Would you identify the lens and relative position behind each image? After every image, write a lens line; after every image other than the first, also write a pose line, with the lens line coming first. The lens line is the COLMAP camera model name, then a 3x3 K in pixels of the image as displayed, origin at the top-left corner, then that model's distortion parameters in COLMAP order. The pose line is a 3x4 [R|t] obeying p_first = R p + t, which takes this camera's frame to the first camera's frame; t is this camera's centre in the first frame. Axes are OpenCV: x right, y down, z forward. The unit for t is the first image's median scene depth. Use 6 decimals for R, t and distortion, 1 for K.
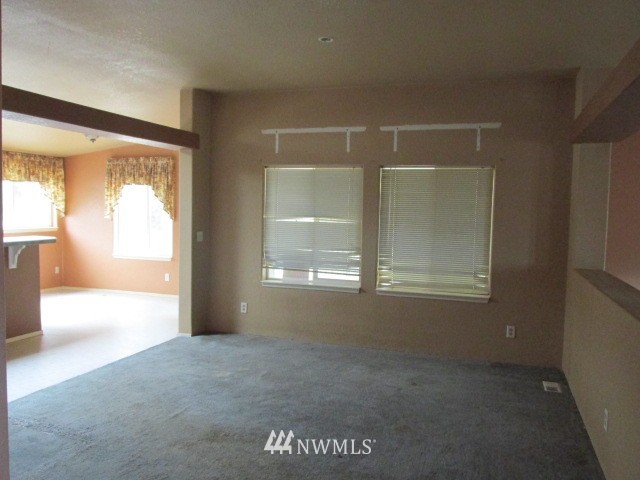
lens RADIAL K [[519.7, 0, 320.0], [0, 519.7, 240.0], [0, 0, 1]] dist [-0.031186, 0.002338]
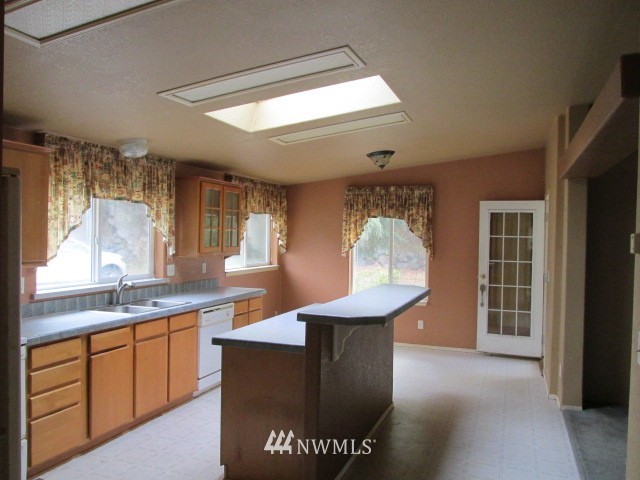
lens RADIAL K [[519.7, 0, 320.0], [0, 519.7, 240.0], [0, 0, 1]] dist [-0.031186, 0.002338]
pose [[0.999678, -0.000106, -0.025382, -0.443470], [-0.001190, 0.998695, -0.051059, -0.024812], [0.025354, 0.051072, 0.998373, 0.129326]]
